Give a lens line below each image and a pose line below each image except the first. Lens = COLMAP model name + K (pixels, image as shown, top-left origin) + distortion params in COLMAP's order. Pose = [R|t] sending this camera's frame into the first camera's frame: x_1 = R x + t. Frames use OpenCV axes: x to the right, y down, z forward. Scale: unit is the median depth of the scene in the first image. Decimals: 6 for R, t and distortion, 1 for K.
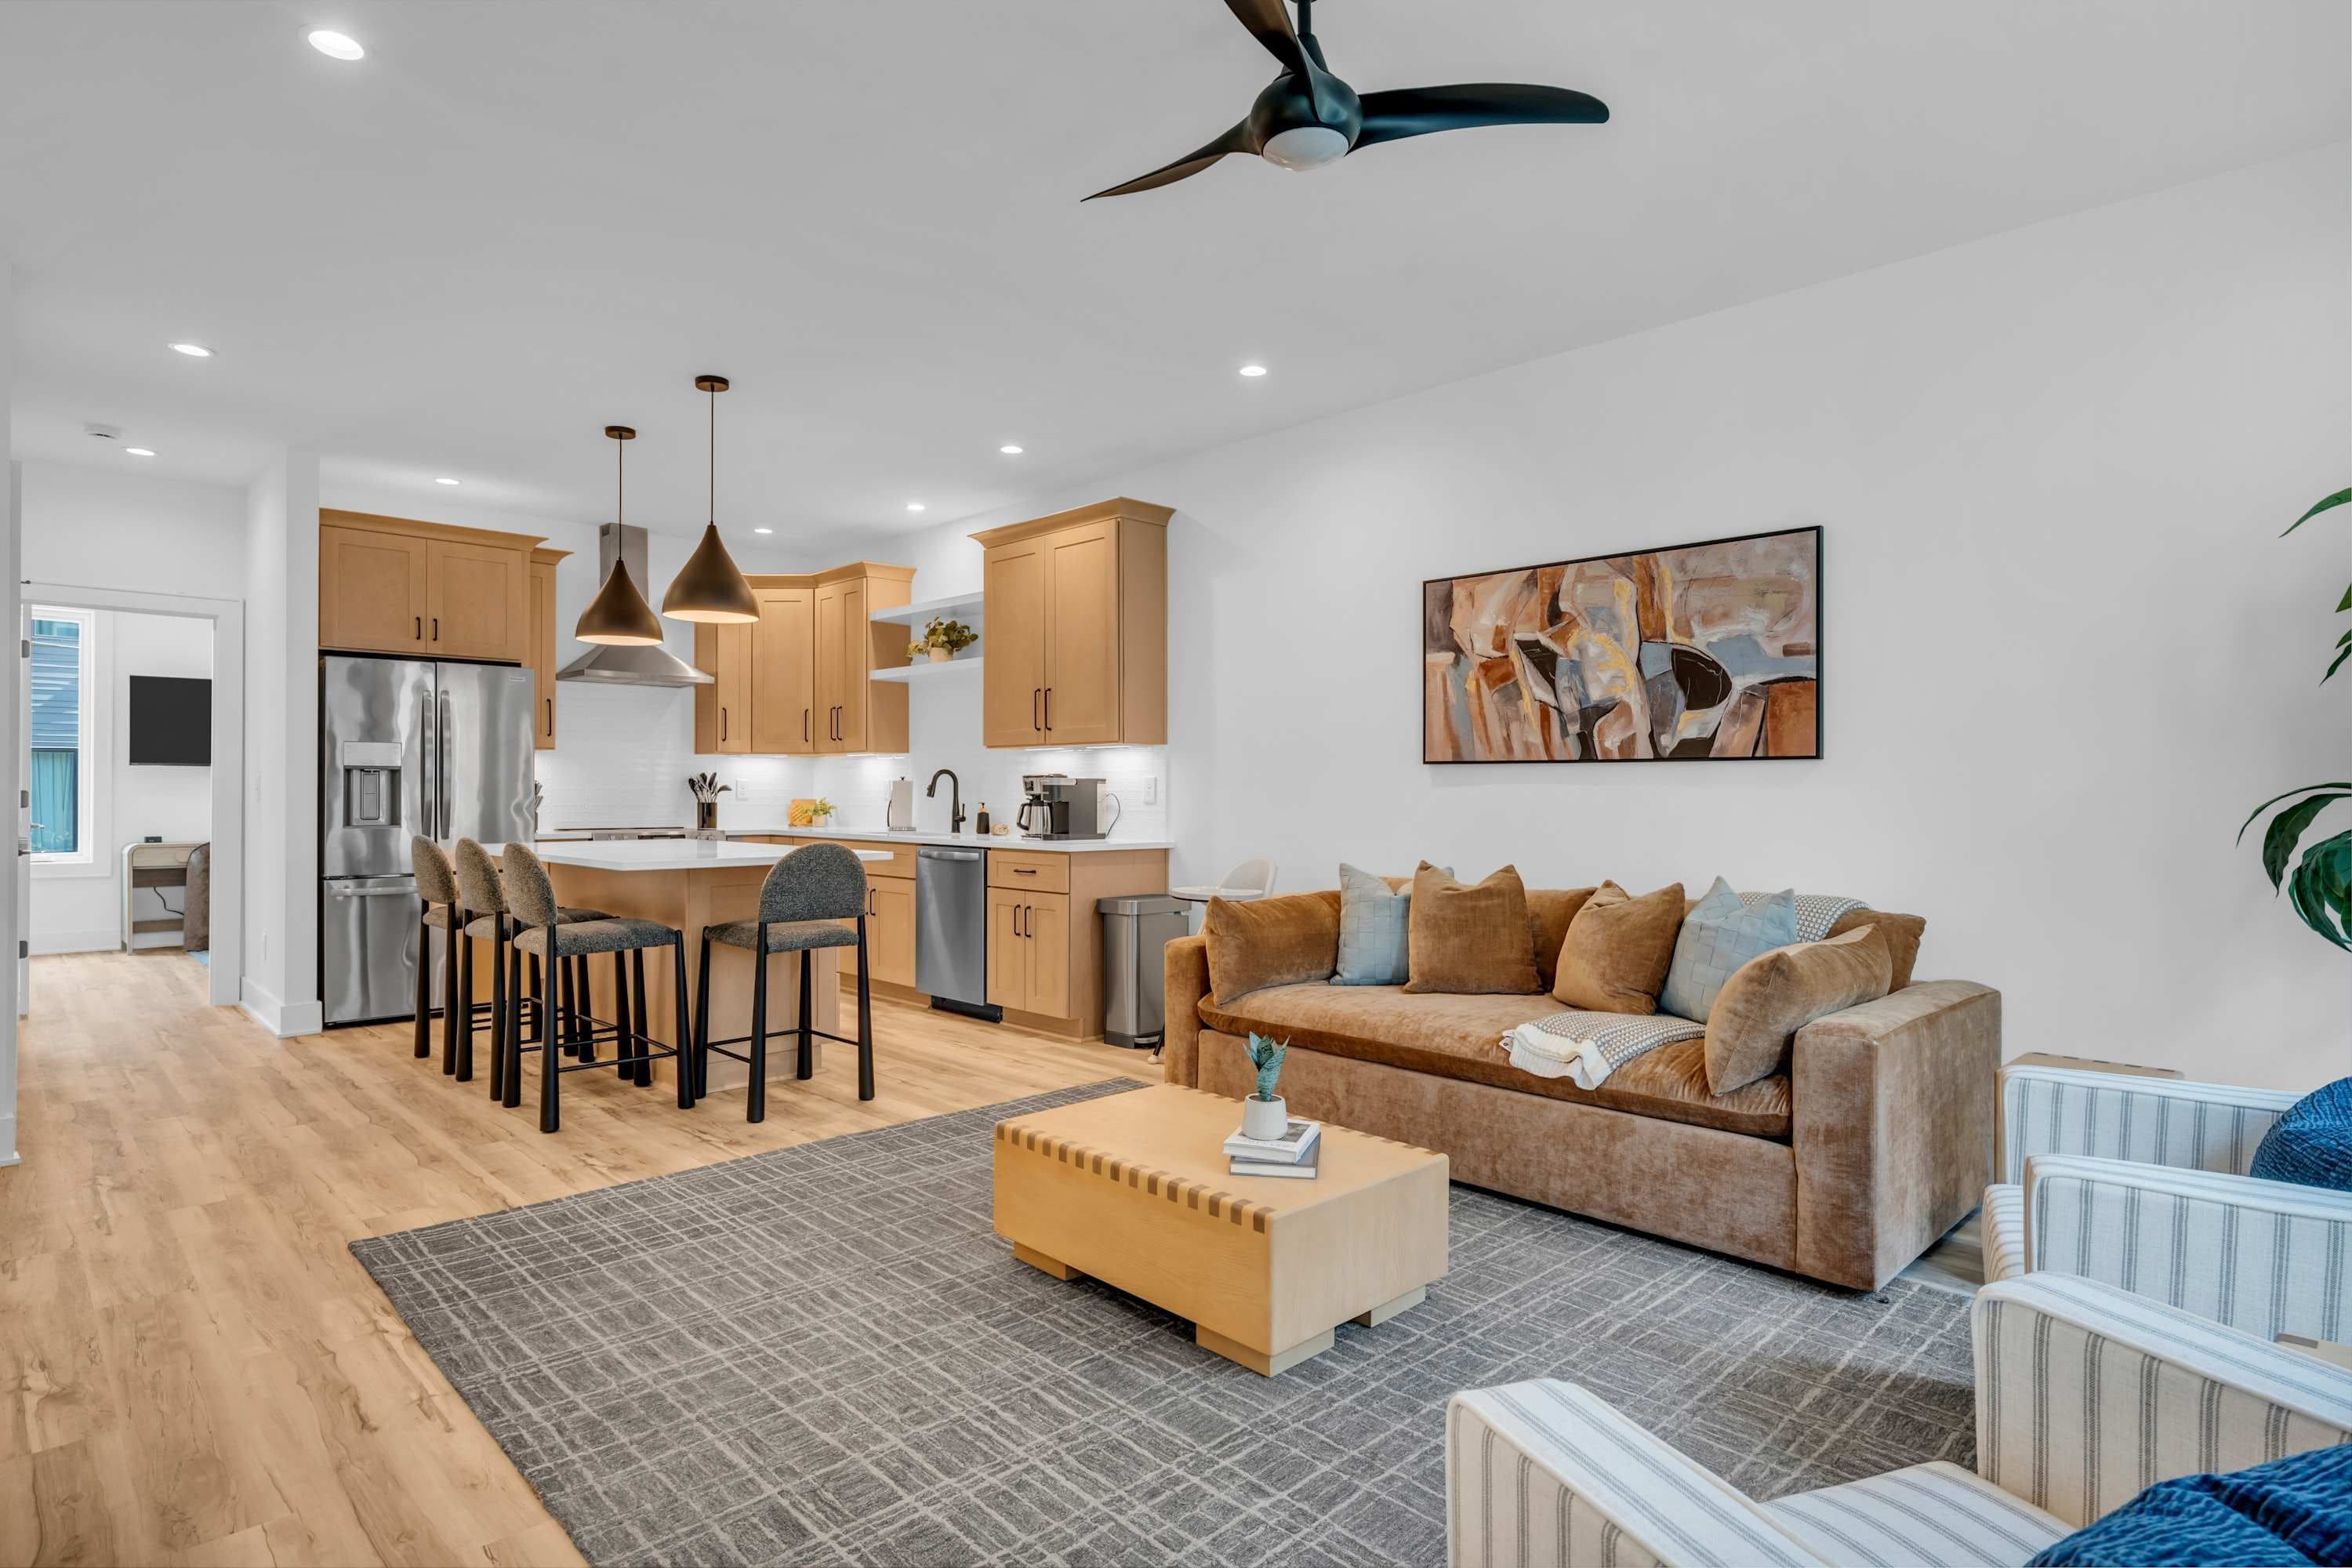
lens RADIAL K [[1267.1, 0, 1176.0], [0, 1267.1, 784.0], [0, 0, 1]] dist [-0.000434, -0.000061]
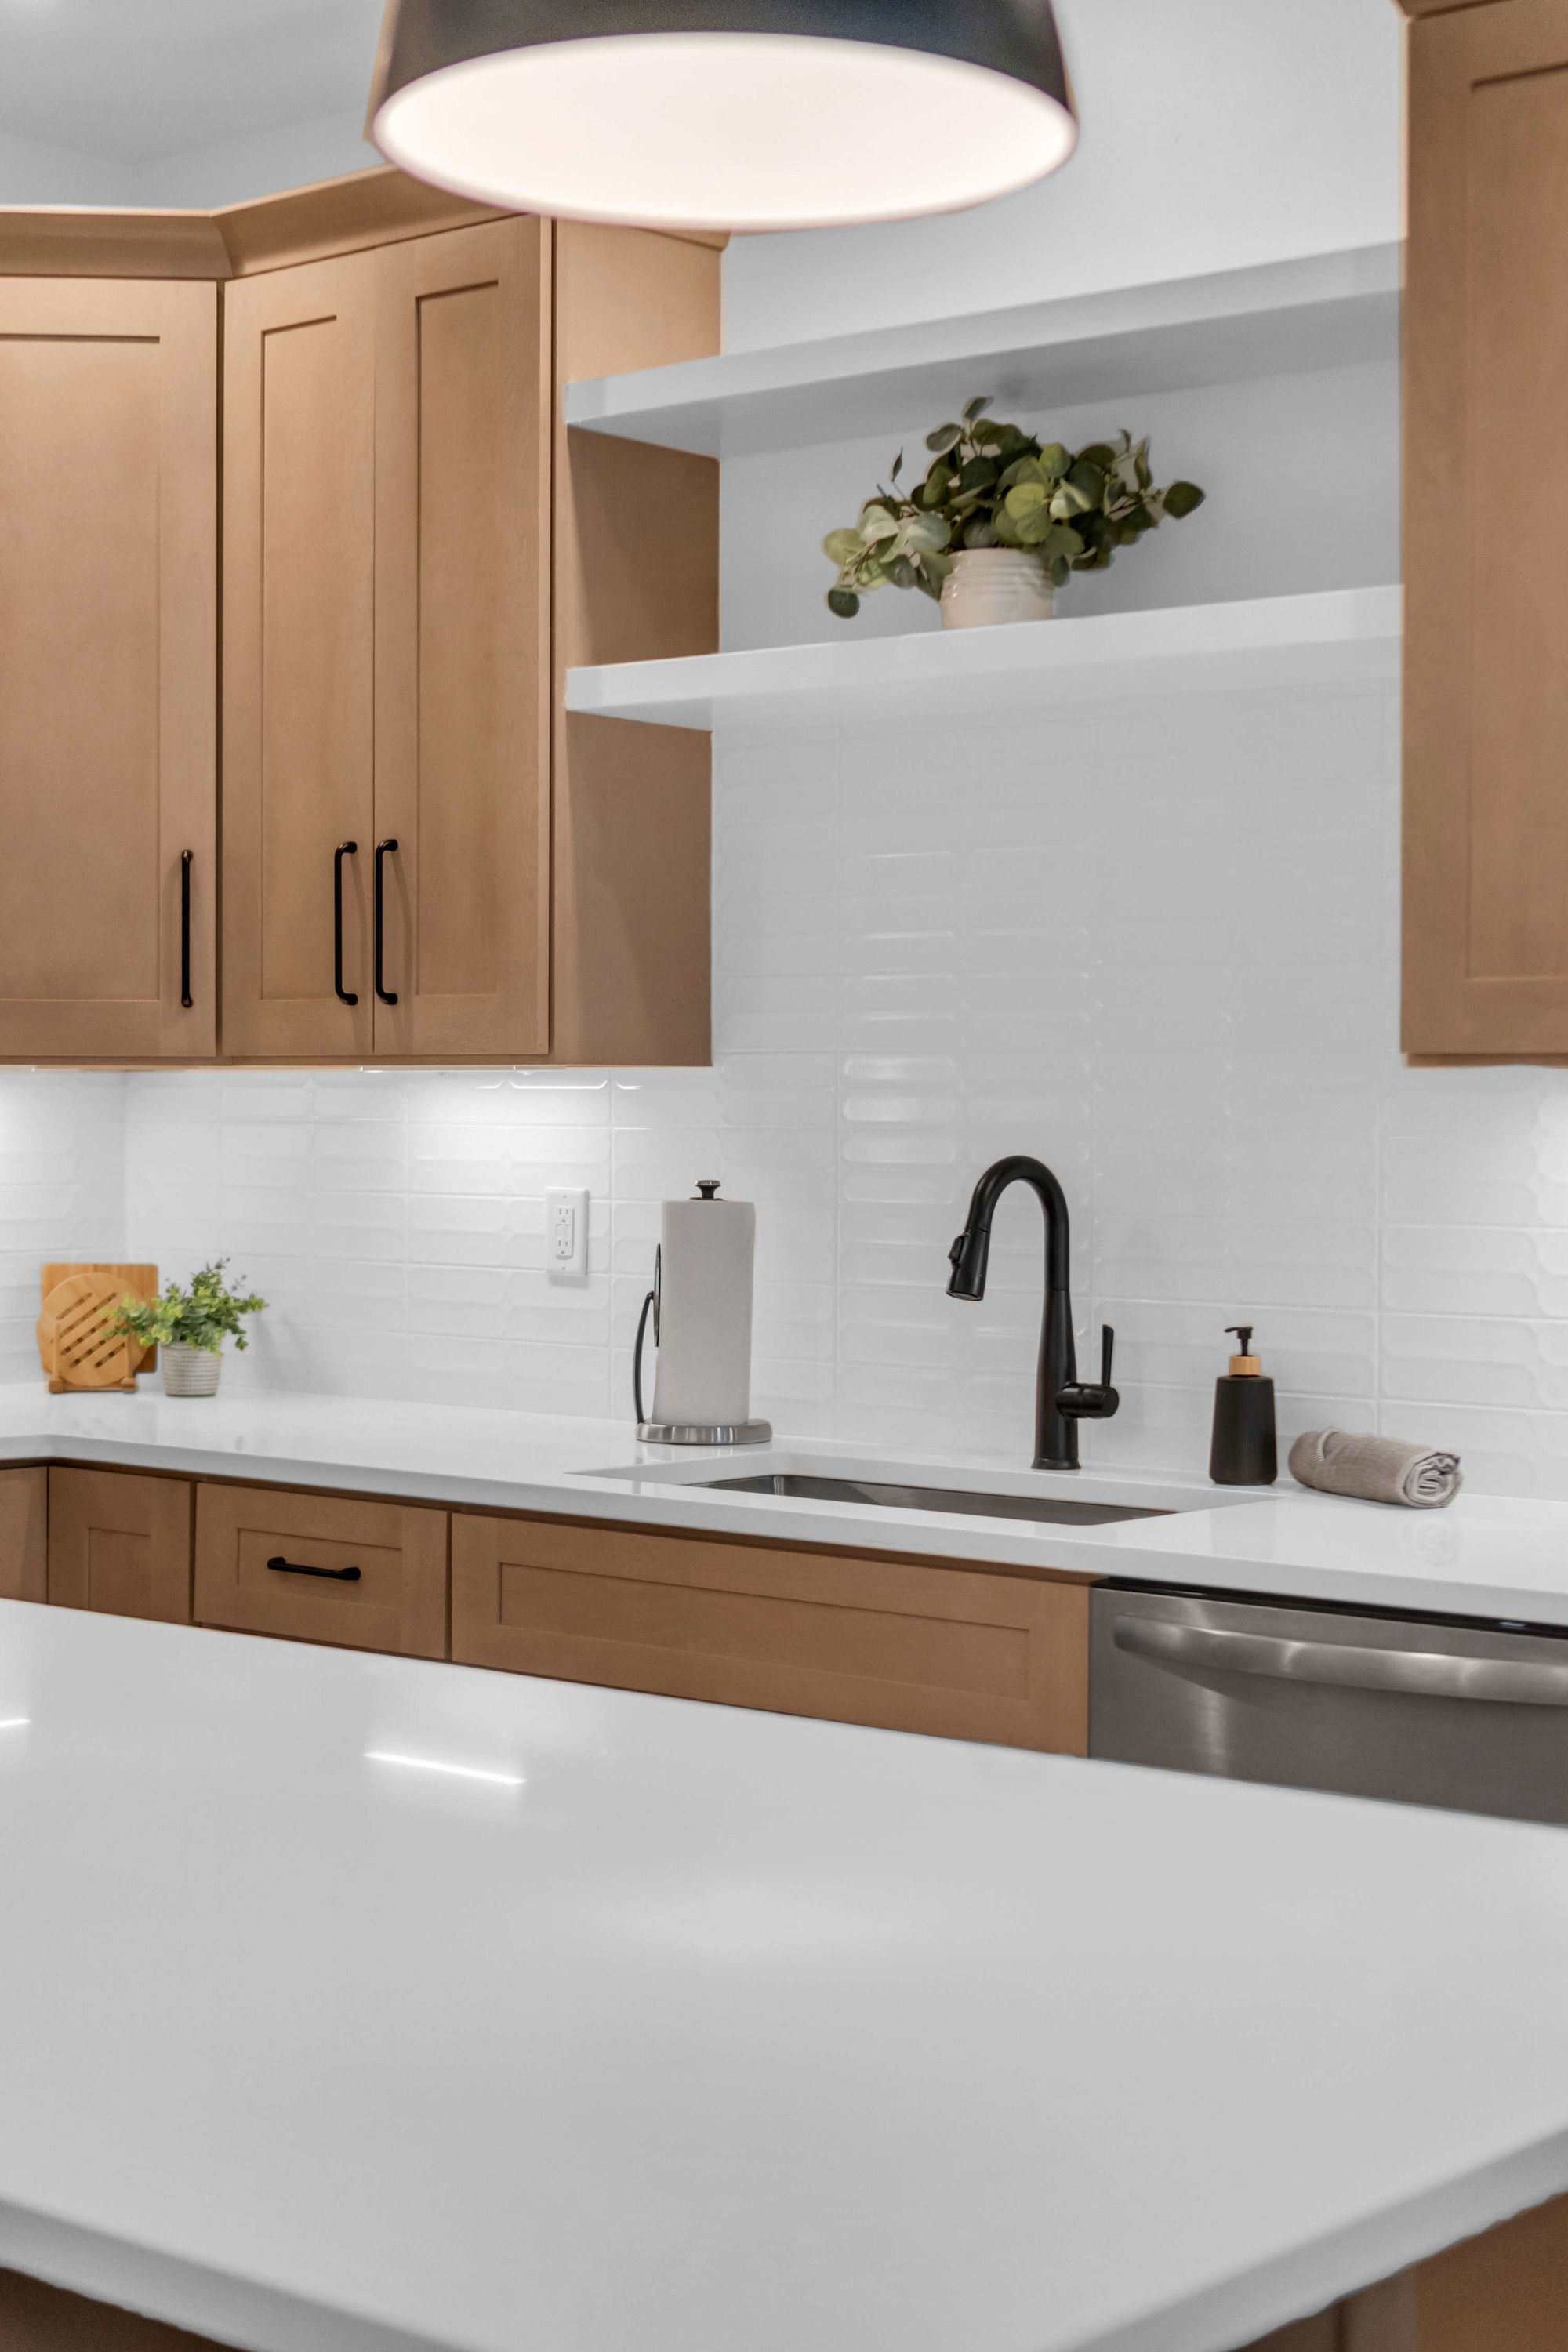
lens RADIAL K [[3539.3, 0, 784.0], [0, 3539.3, 1176.0], [0, 0, 1]] dist [0.018847, 0.007192]
pose [[0.994725, 0.002247, 0.102557, -0.263238], [-0.004768, 0.999692, 0.024345, -0.021130], [-0.102470, -0.024706, 0.994429, 0.417878]]
